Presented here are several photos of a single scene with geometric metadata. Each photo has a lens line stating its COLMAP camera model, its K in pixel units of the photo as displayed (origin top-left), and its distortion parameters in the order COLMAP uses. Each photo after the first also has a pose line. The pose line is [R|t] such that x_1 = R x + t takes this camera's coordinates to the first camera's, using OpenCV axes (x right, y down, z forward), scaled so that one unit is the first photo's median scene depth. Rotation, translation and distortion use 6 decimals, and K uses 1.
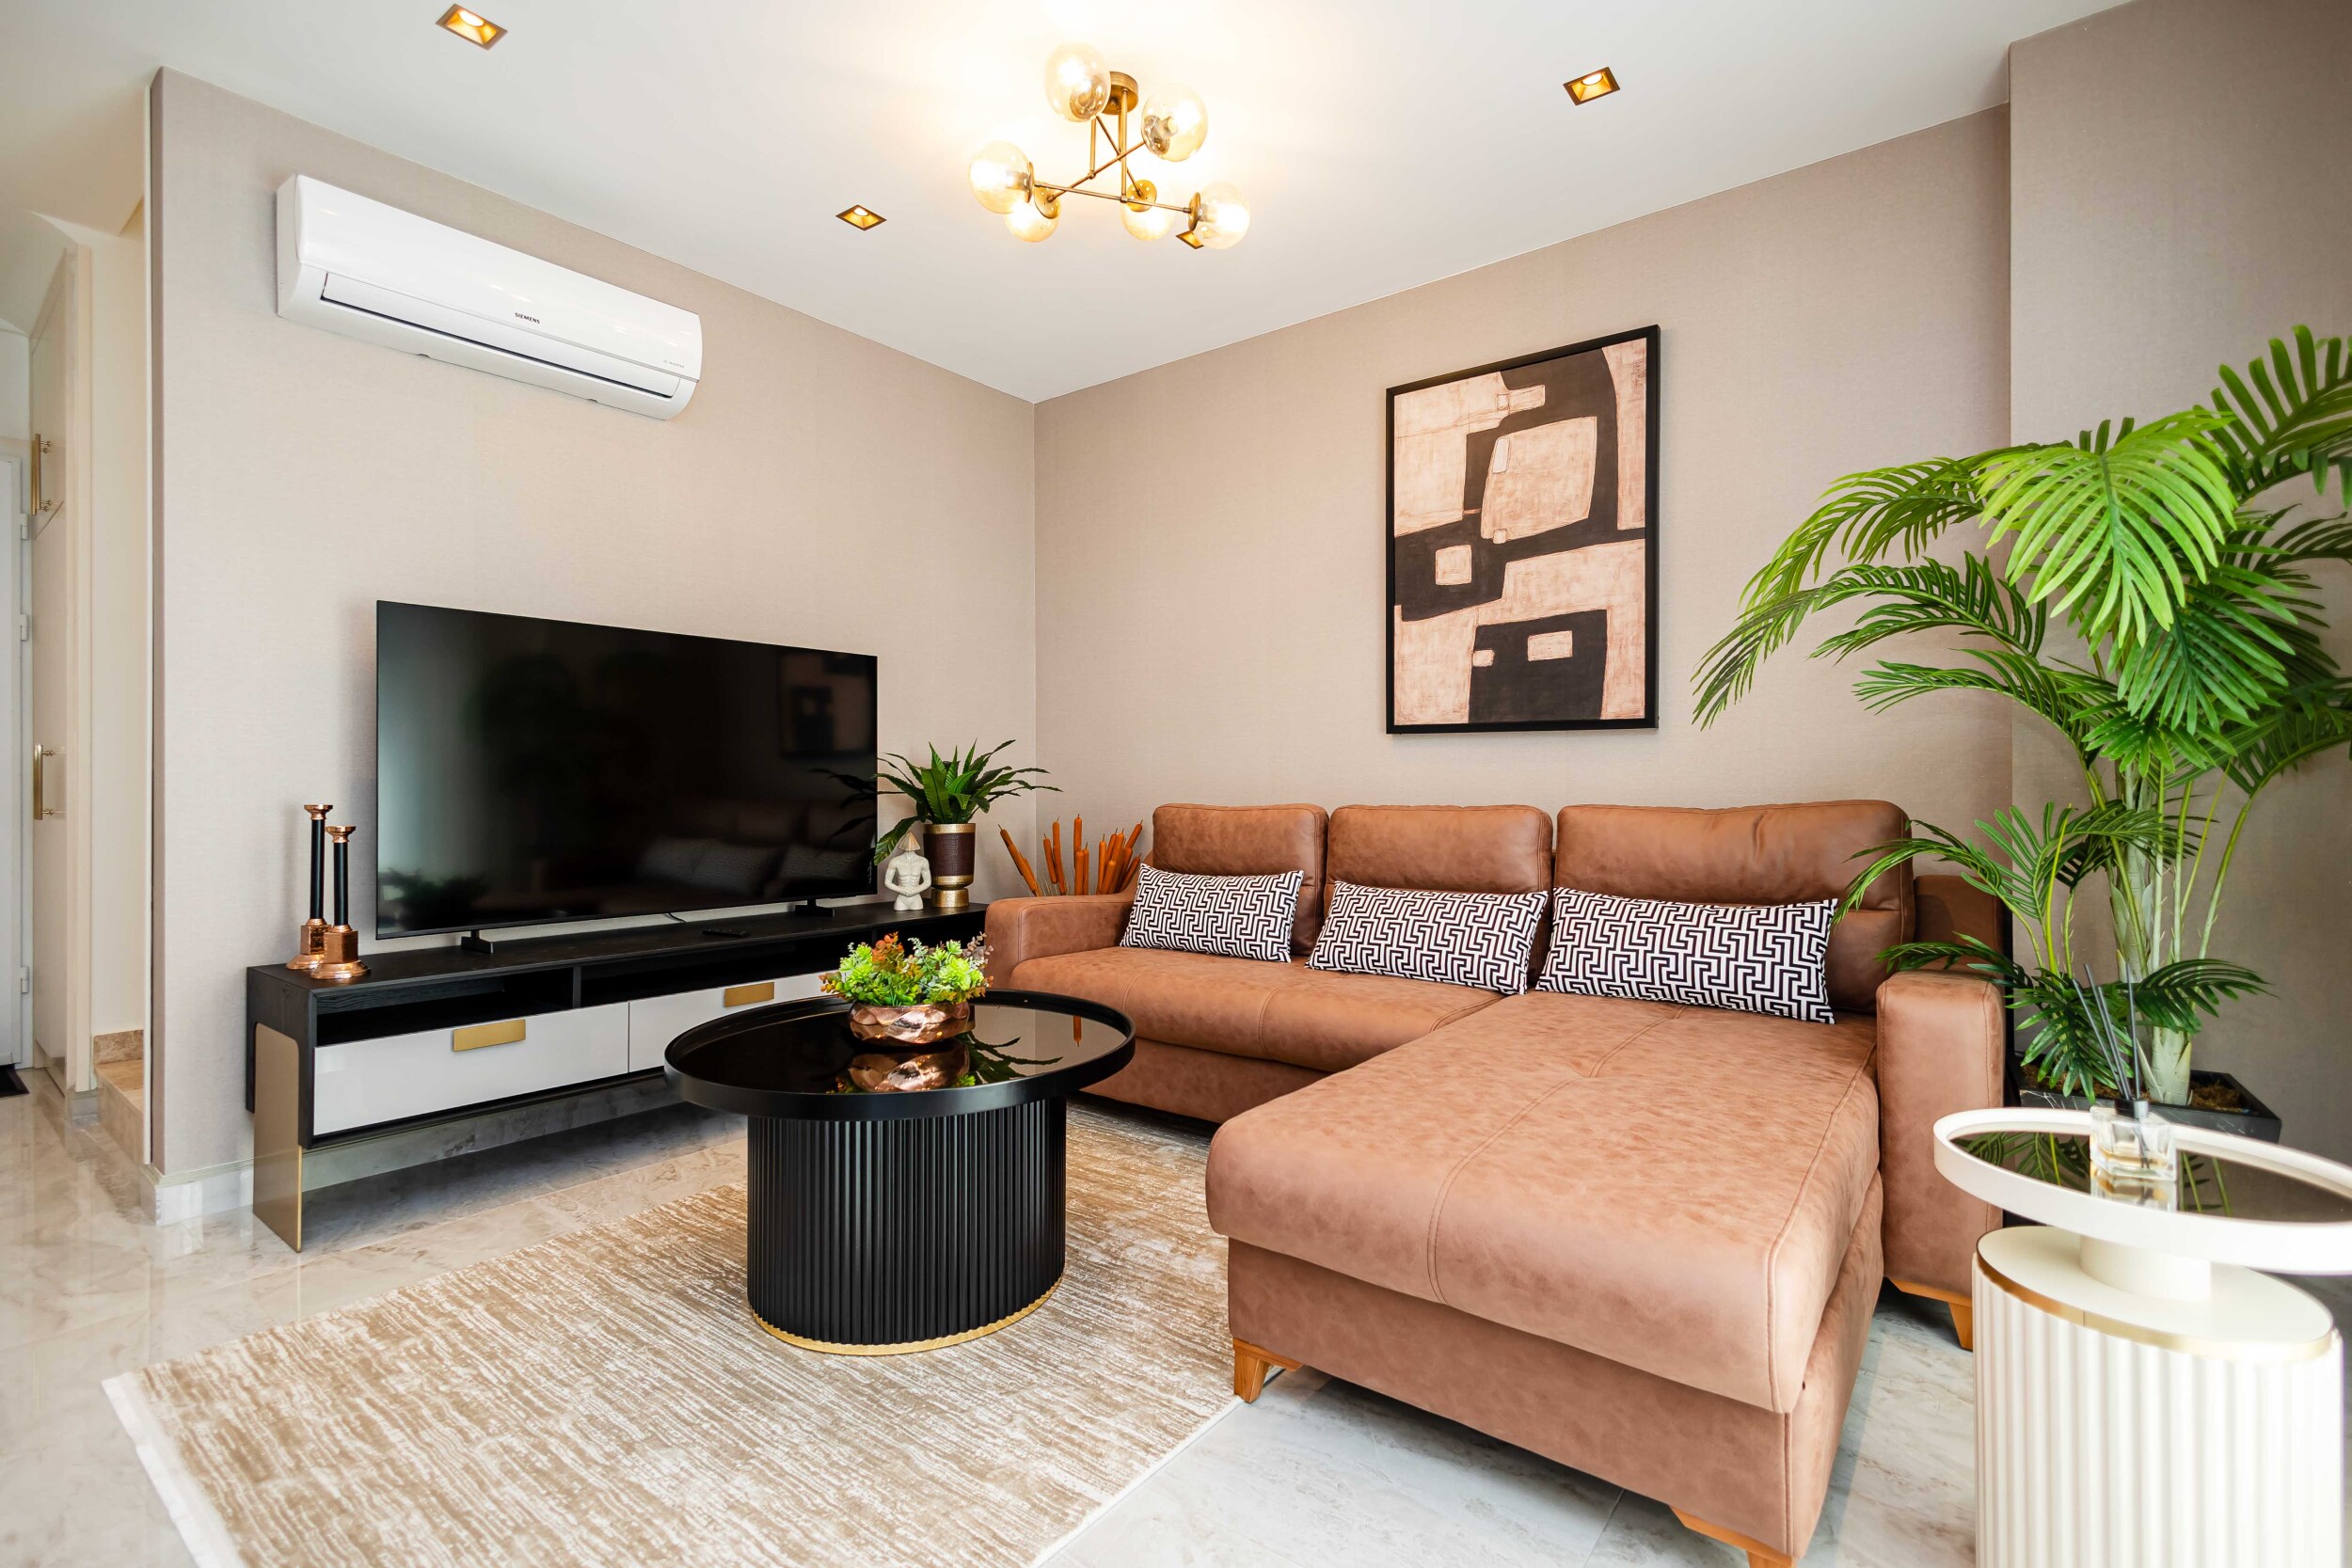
lens RADIAL K [[1076.6, 0, 1155.1], [0, 1076.6, 779.9], [0, 0, 1]] dist [0.014536, -0.003783]
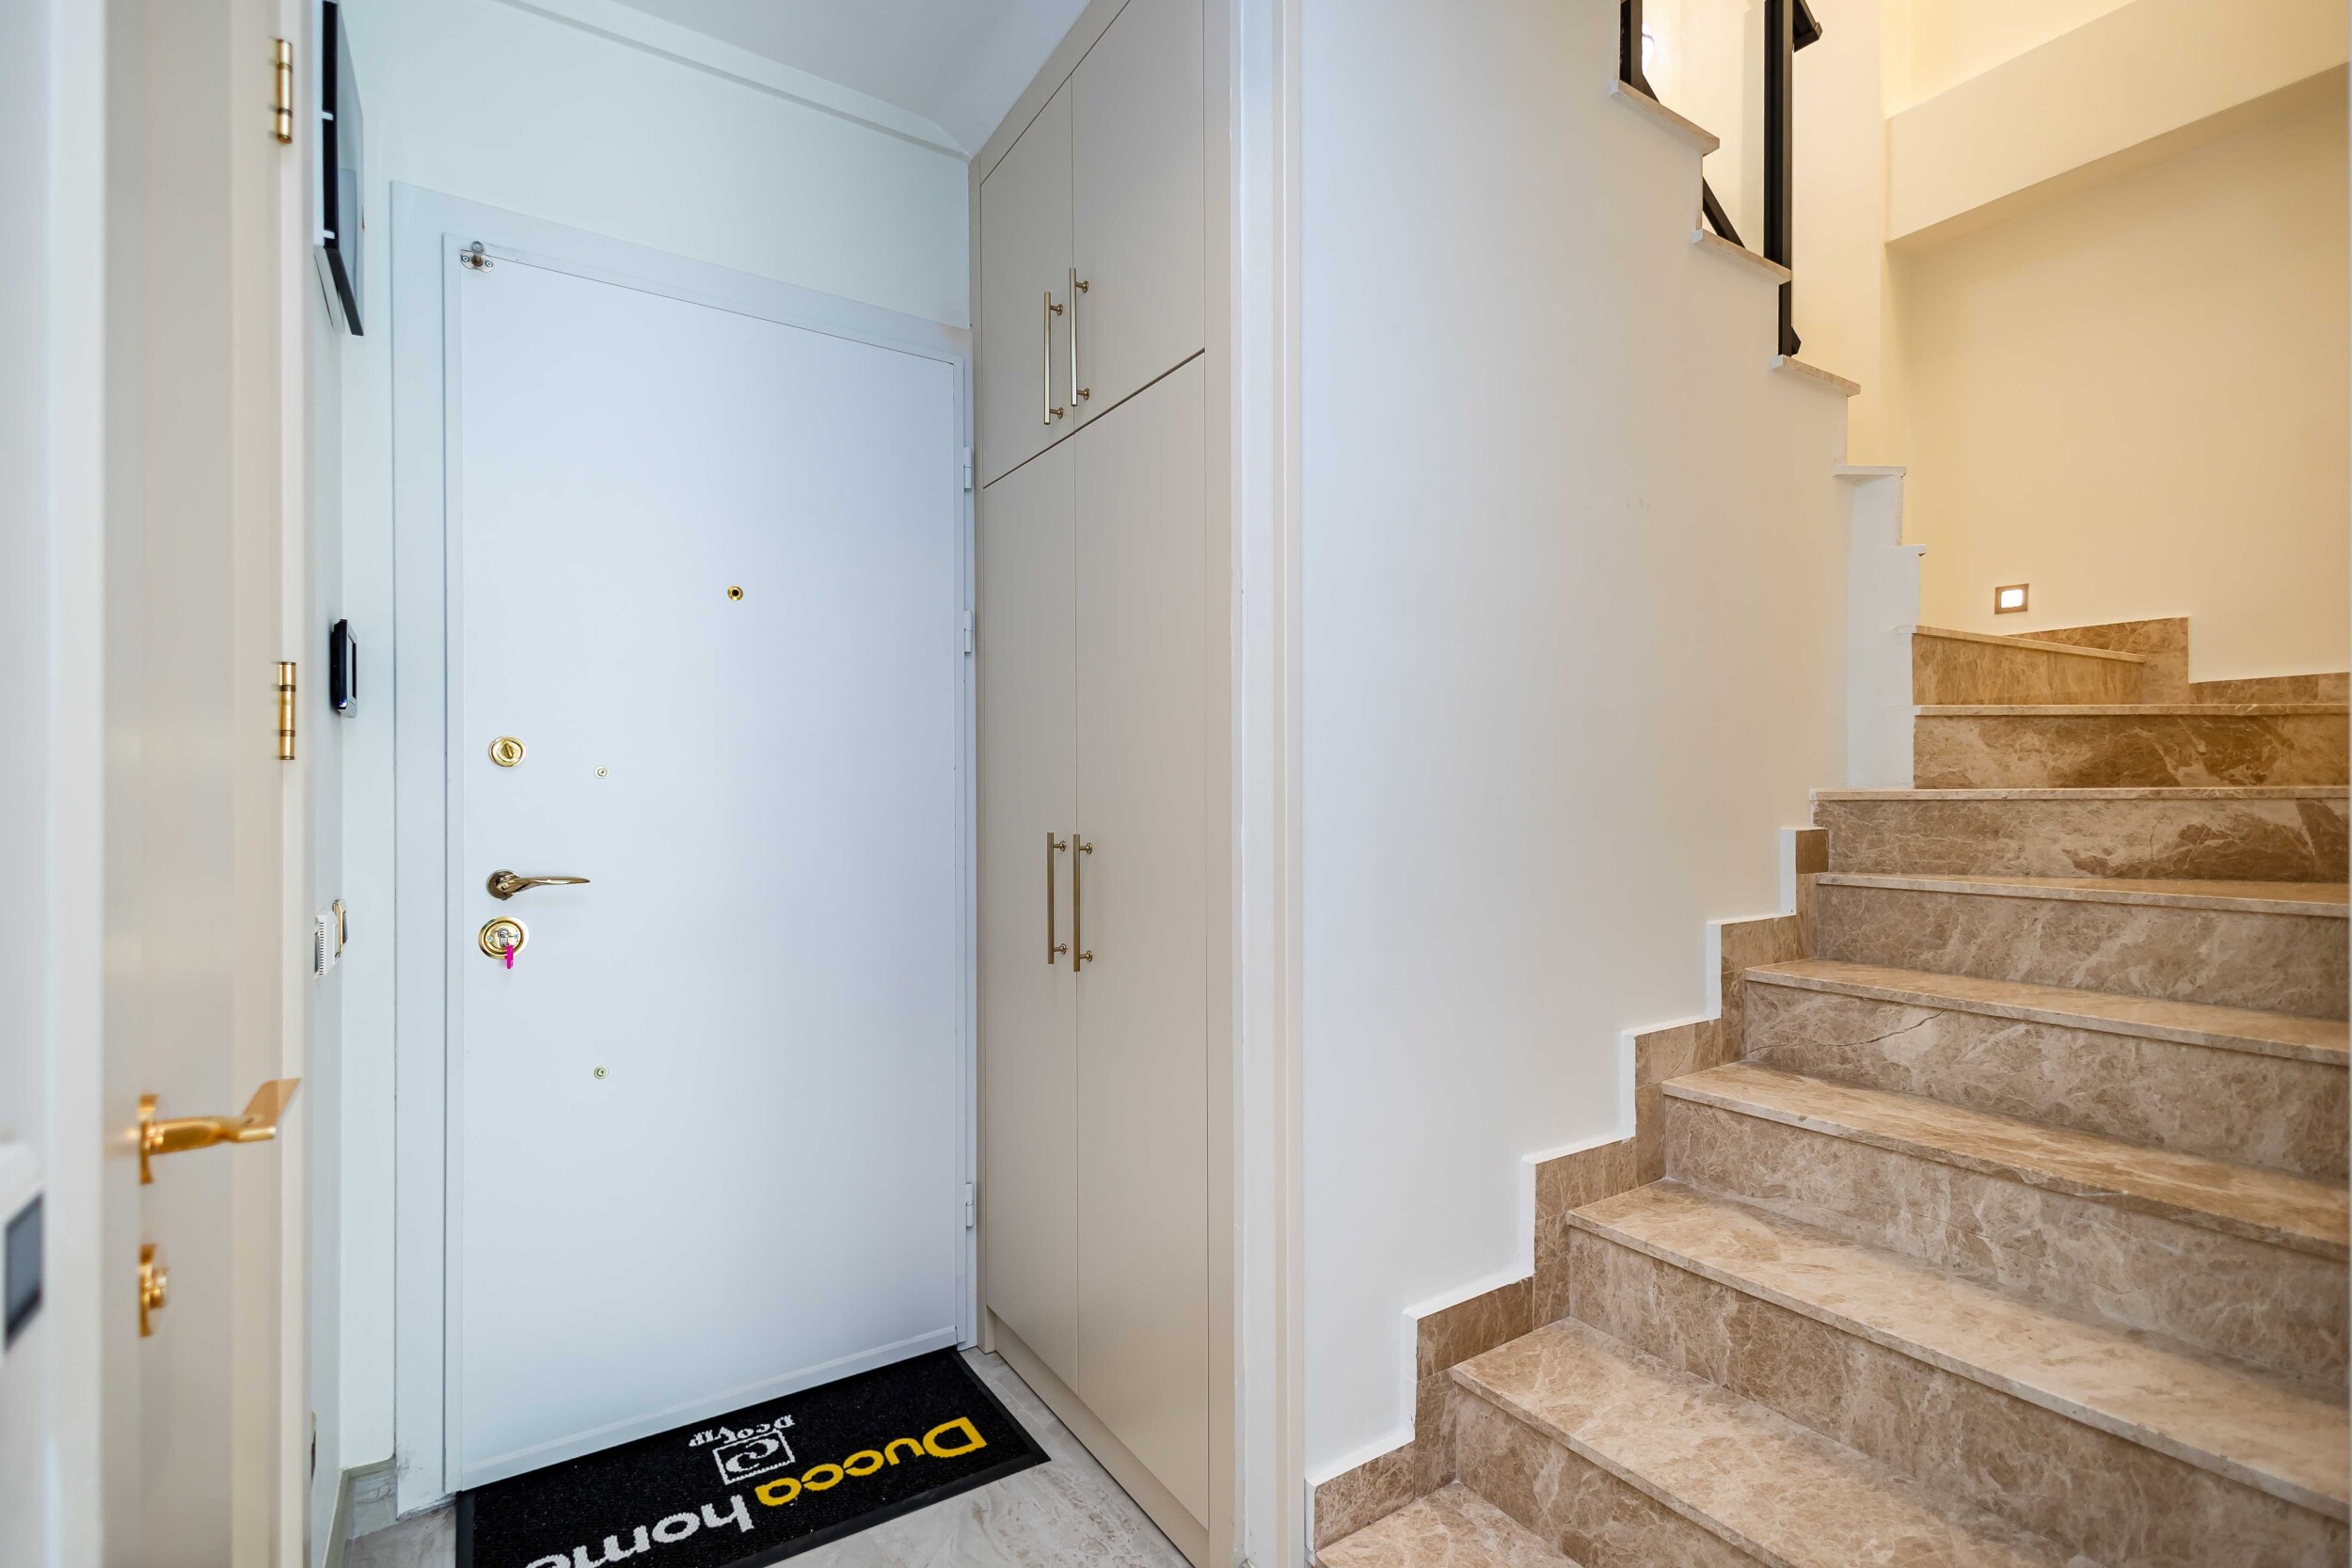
lens RADIAL K [[1114.5, 0, 1176.0], [0, 1114.5, 784.0], [0, 0, 1]] dist [0.016006, 0.000588]
pose [[0.944168, -0.007716, -0.329375, -0.883434], [0.005659, 0.999958, -0.007202, -0.060308], [0.329416, 0.004936, 0.944172, 0.521261]]
